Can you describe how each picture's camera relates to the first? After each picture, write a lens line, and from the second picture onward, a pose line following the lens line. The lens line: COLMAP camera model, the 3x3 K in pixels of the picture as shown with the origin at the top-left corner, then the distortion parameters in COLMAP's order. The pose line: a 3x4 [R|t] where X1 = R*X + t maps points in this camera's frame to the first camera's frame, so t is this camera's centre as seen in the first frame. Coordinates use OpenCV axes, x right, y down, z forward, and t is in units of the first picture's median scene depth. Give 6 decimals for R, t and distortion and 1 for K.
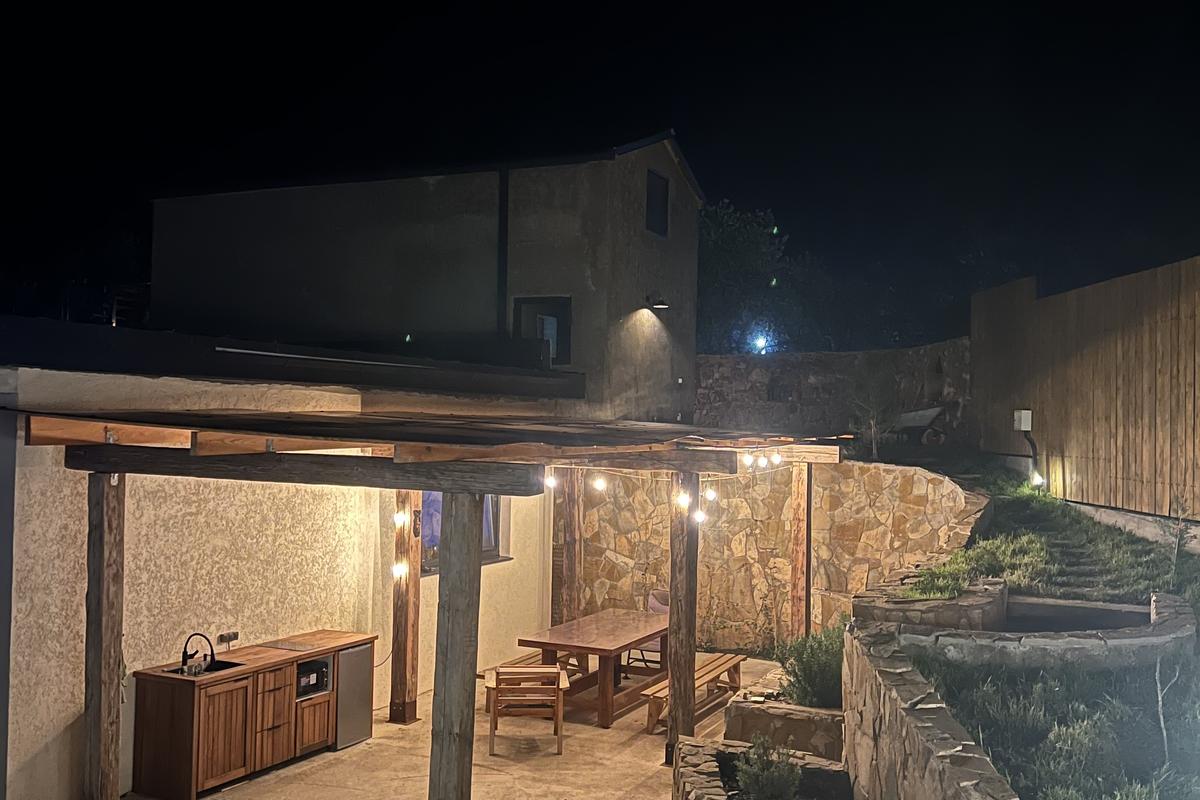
lens RADIAL K [[1157.4, 0, 600.0], [0, 1157.4, 400.0], [0, 0, 1]] dist [0.155549, -0.365224]
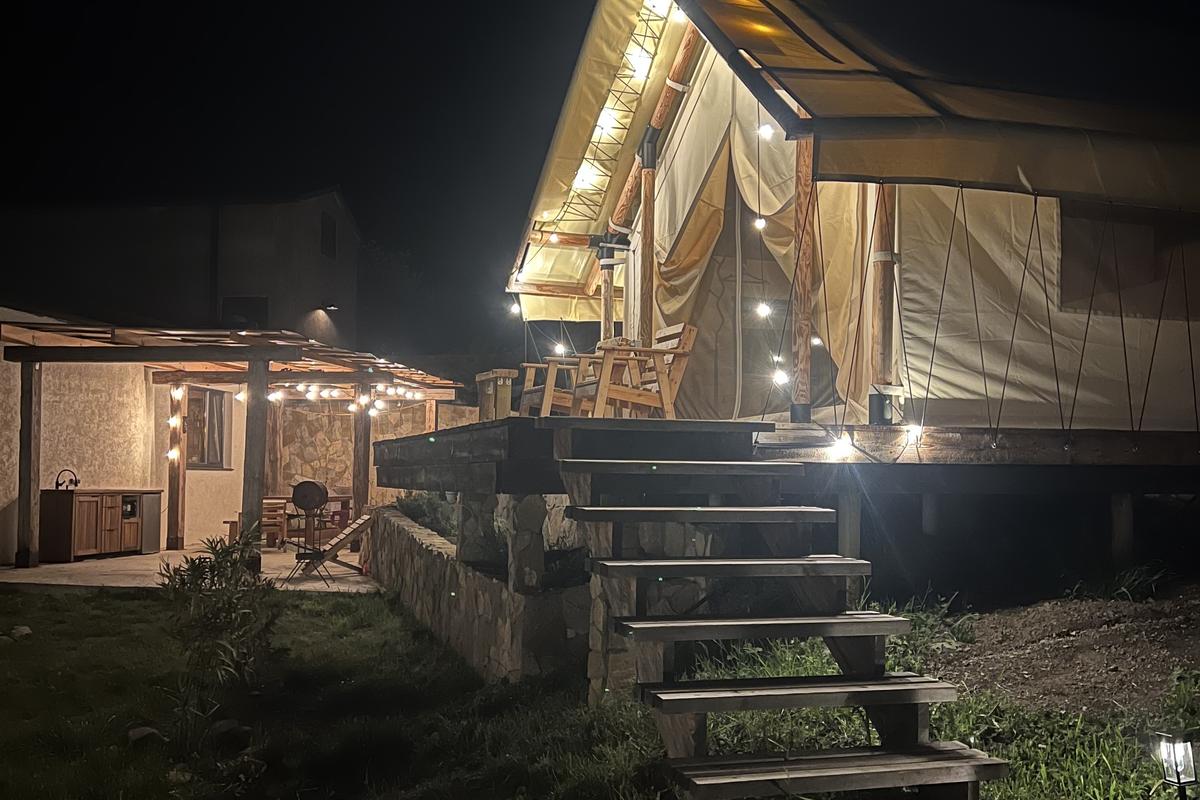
lens RADIAL K [[1157.4, 0, 600.0], [0, 1157.4, 400.0], [0, 0, 1]] dist [0.155549, -0.365224]
pose [[0.952617, 0.002433, 0.304162, -0.110900], [0.011640, 0.998944, -0.044444, 0.157879], [-0.303949, 0.045879, 0.951583, -0.714076]]
